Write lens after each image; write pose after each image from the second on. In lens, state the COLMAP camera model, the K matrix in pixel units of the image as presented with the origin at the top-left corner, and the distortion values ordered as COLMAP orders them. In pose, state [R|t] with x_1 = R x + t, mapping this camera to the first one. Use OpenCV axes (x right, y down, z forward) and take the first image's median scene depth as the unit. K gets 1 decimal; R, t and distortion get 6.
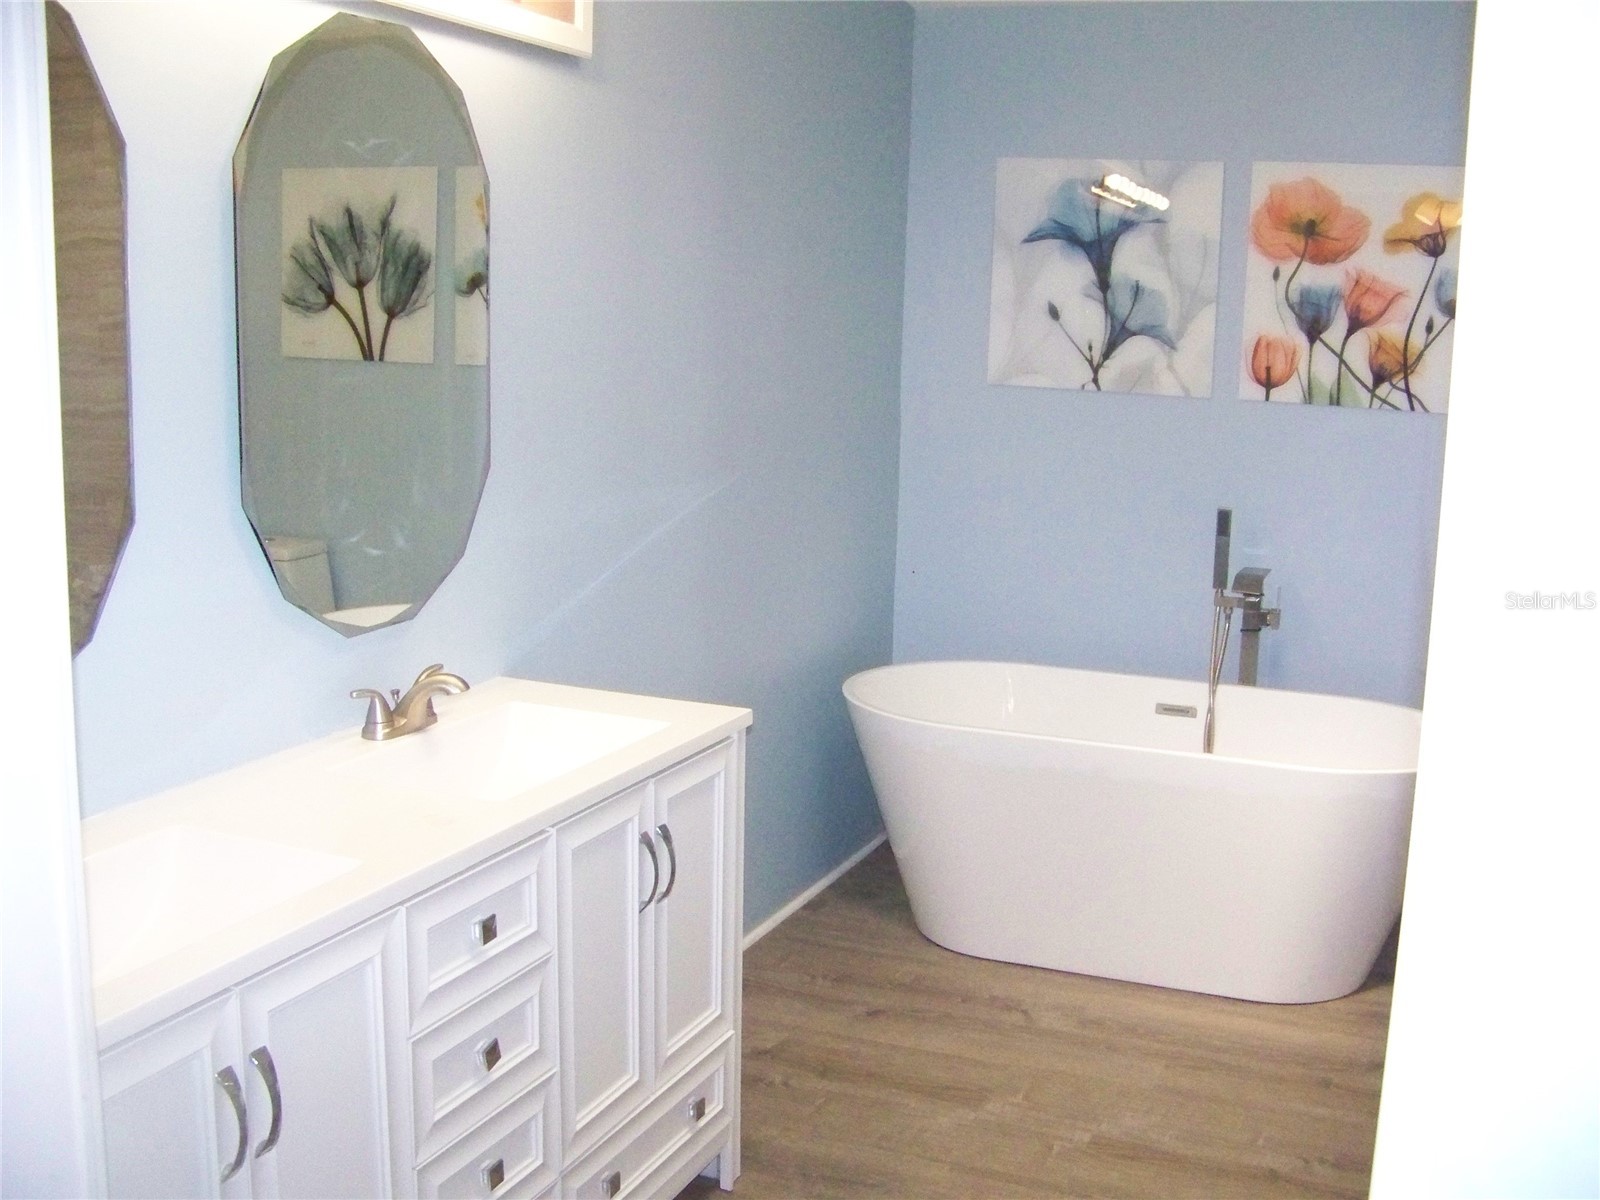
lens RADIAL K [[1708.6, 0, 801.3], [0, 1708.6, 600.5], [0, 0, 1]] dist [-0.147565, 0.000000]
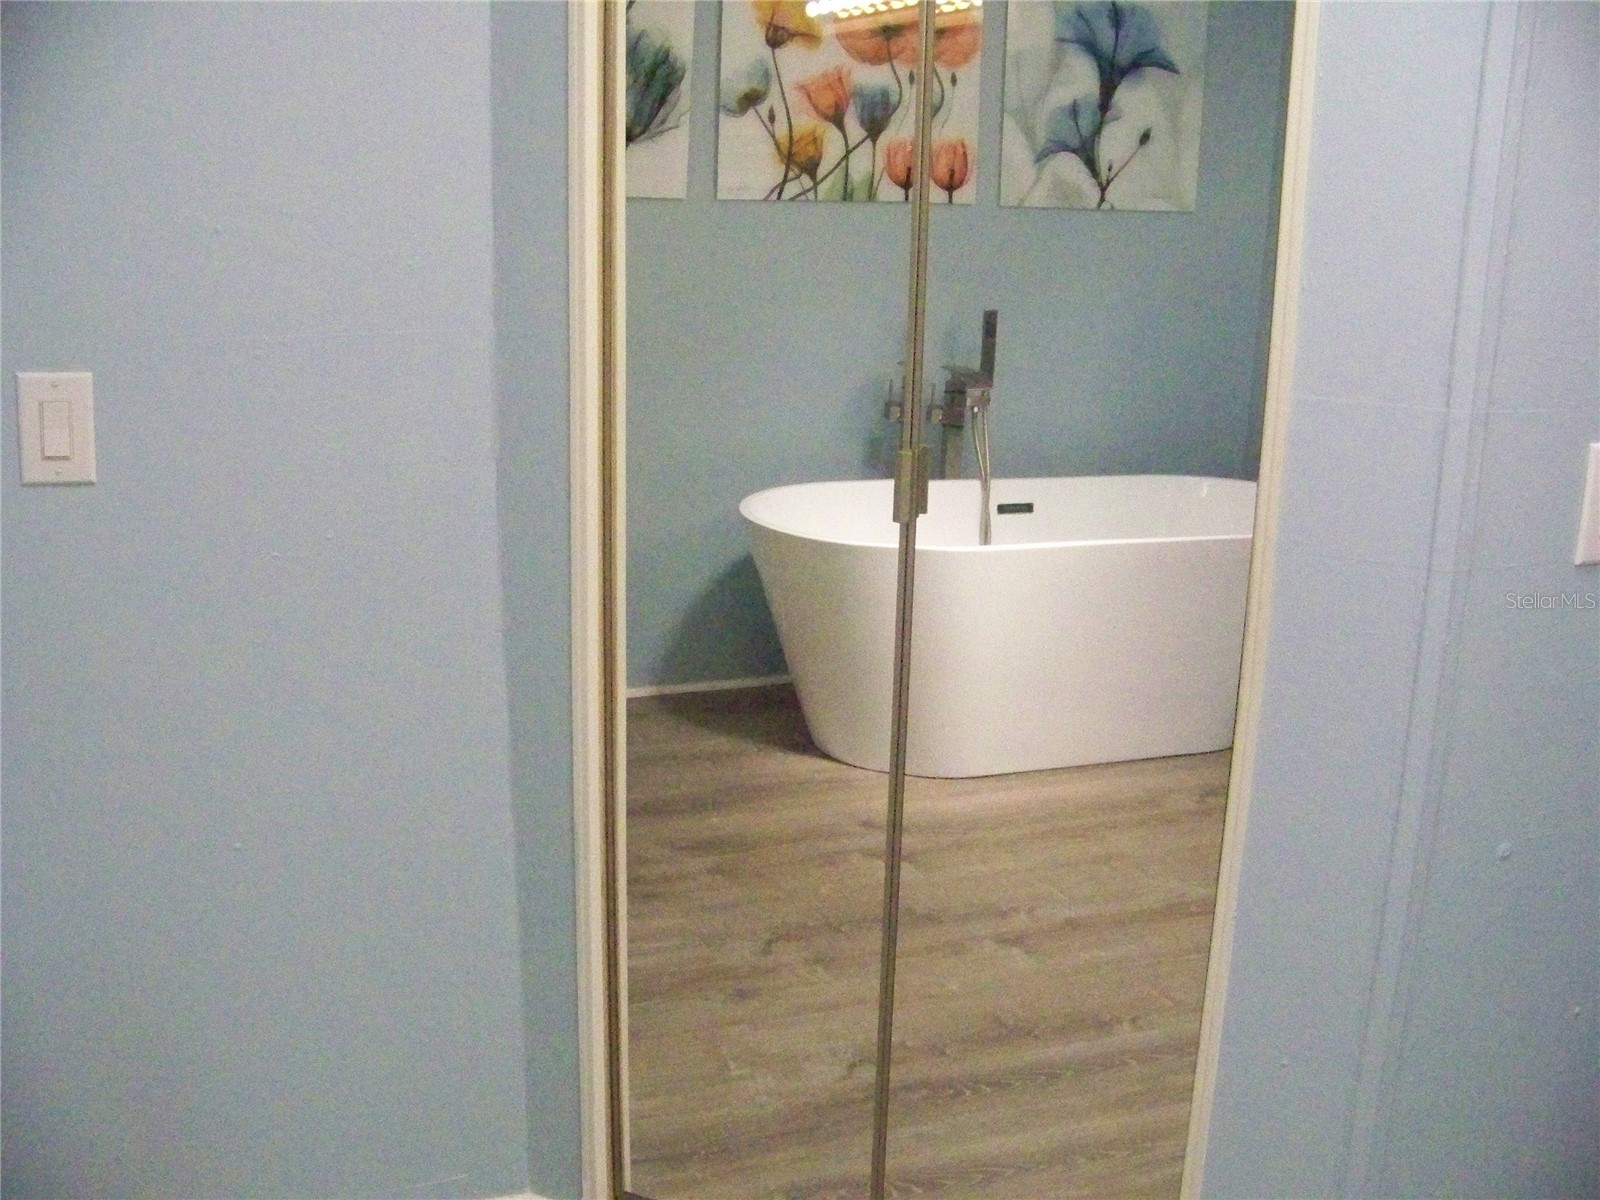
lens RADIAL K [[1708.6, 0, 800.8], [0, 1708.6, 602.1], [0, 0, 1]] dist [-0.147565, 0.000000]
pose [[0.797823, -0.159261, 0.581476, -0.680564], [0.081366, 0.984098, 0.157897, -0.073184], [-0.597376, -0.078662, 0.798094, 0.300746]]
